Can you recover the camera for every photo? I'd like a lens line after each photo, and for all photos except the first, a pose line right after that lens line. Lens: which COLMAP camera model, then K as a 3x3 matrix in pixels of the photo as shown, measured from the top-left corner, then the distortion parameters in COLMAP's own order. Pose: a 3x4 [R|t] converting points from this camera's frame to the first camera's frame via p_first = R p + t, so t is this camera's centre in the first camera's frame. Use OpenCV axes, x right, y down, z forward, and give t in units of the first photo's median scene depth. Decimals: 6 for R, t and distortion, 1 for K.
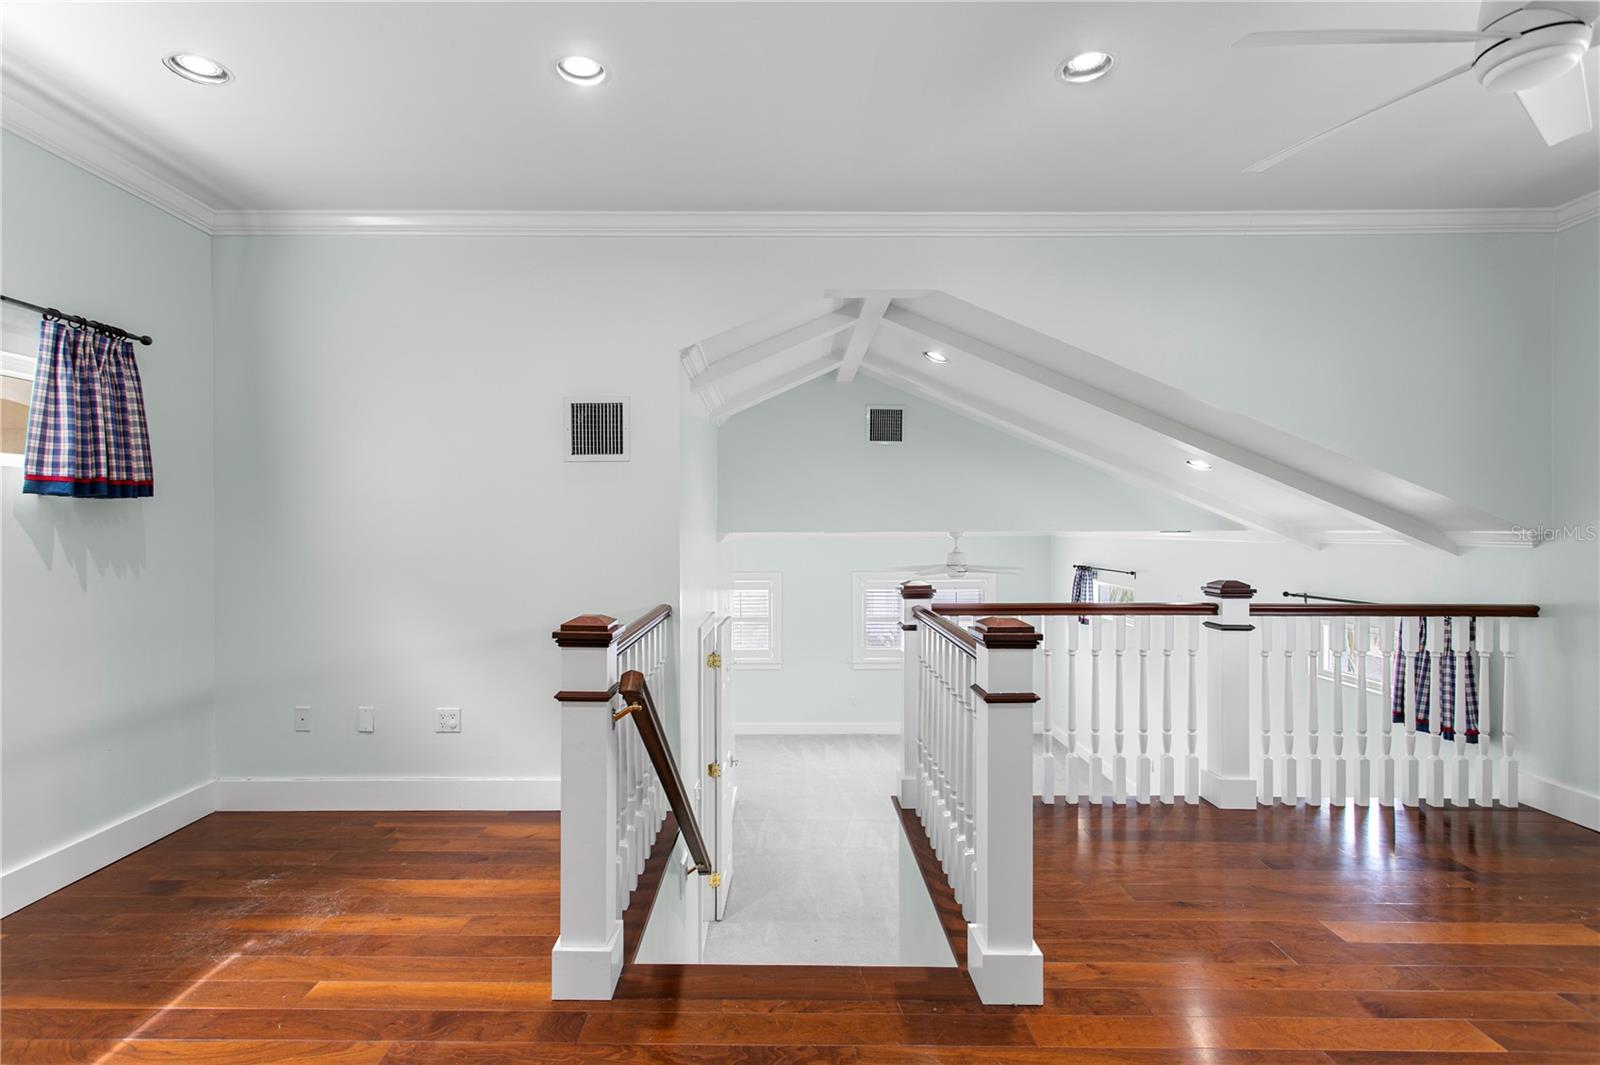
lens RADIAL K [[756.5, 0, 771.4], [0, 756.5, 531.6], [0, 0, 1]] dist [0.000431, 0.000571]
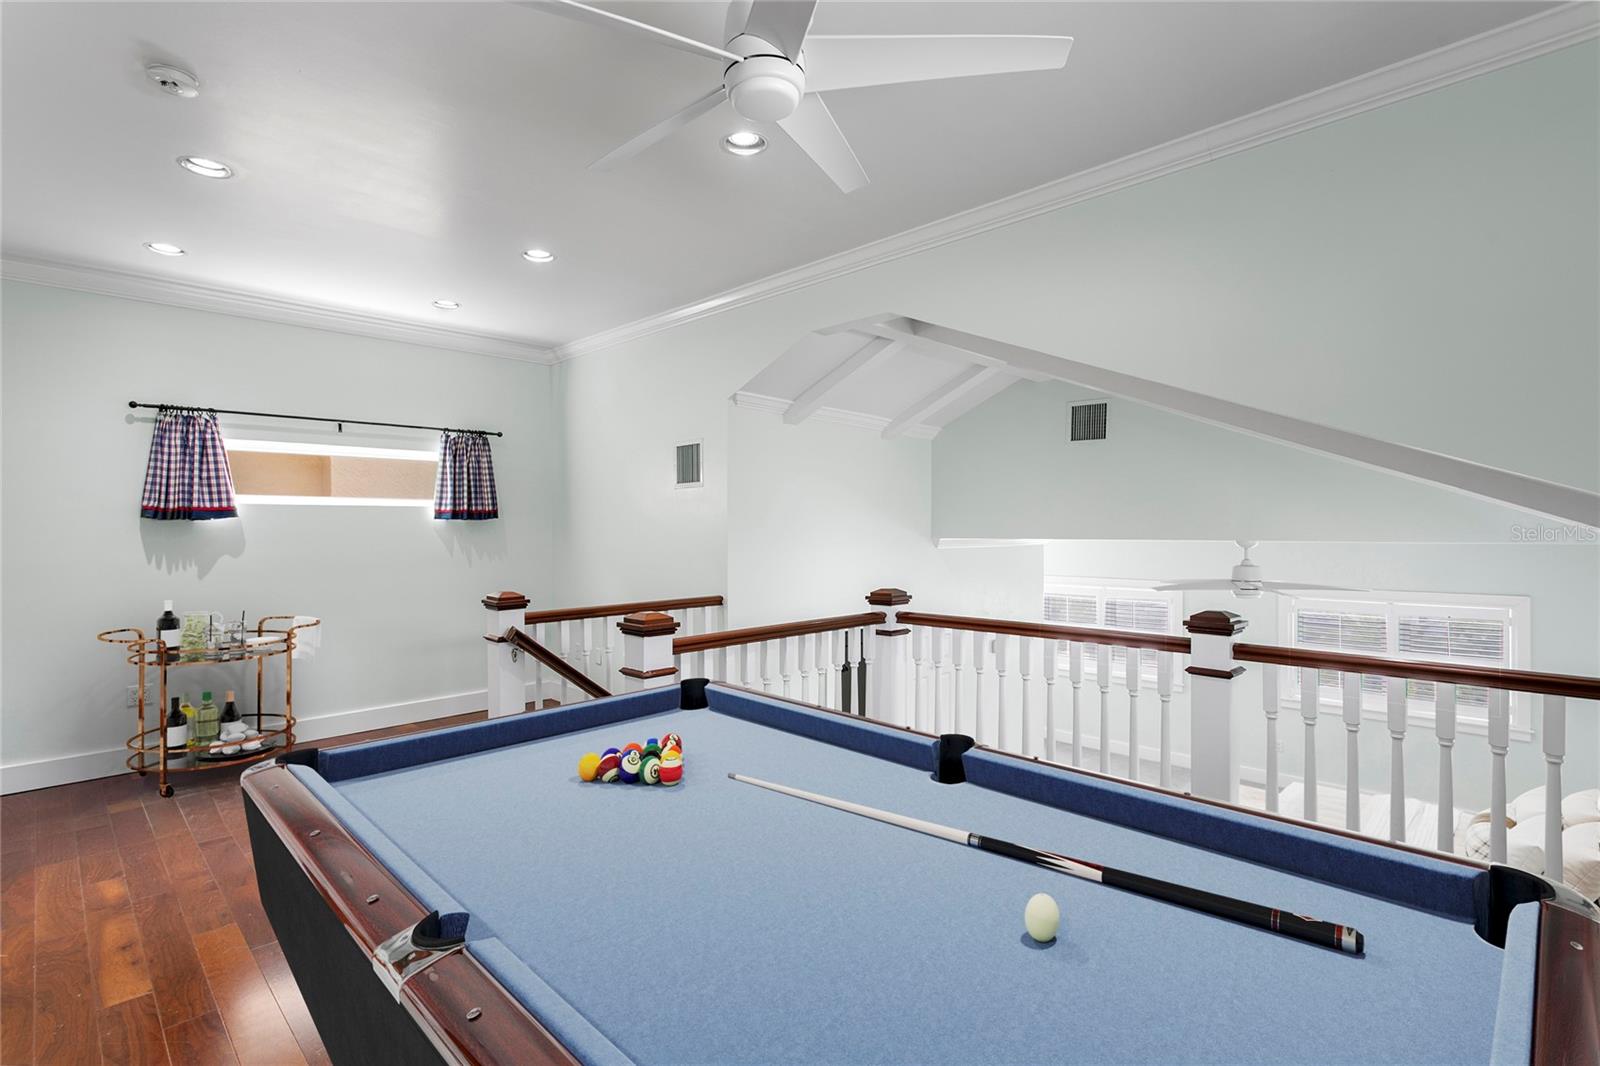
lens RADIAL K [[756.5, 0, 771.4], [0, 756.5, 532.1], [0, 0, 1]] dist [0.000431, 0.000571]
pose [[0.704245, 0.003092, -0.709951, 0.995463], [-0.002266, 0.999995, 0.002107, -0.018482], [0.709954, 0.000125, 0.704248, 0.171589]]
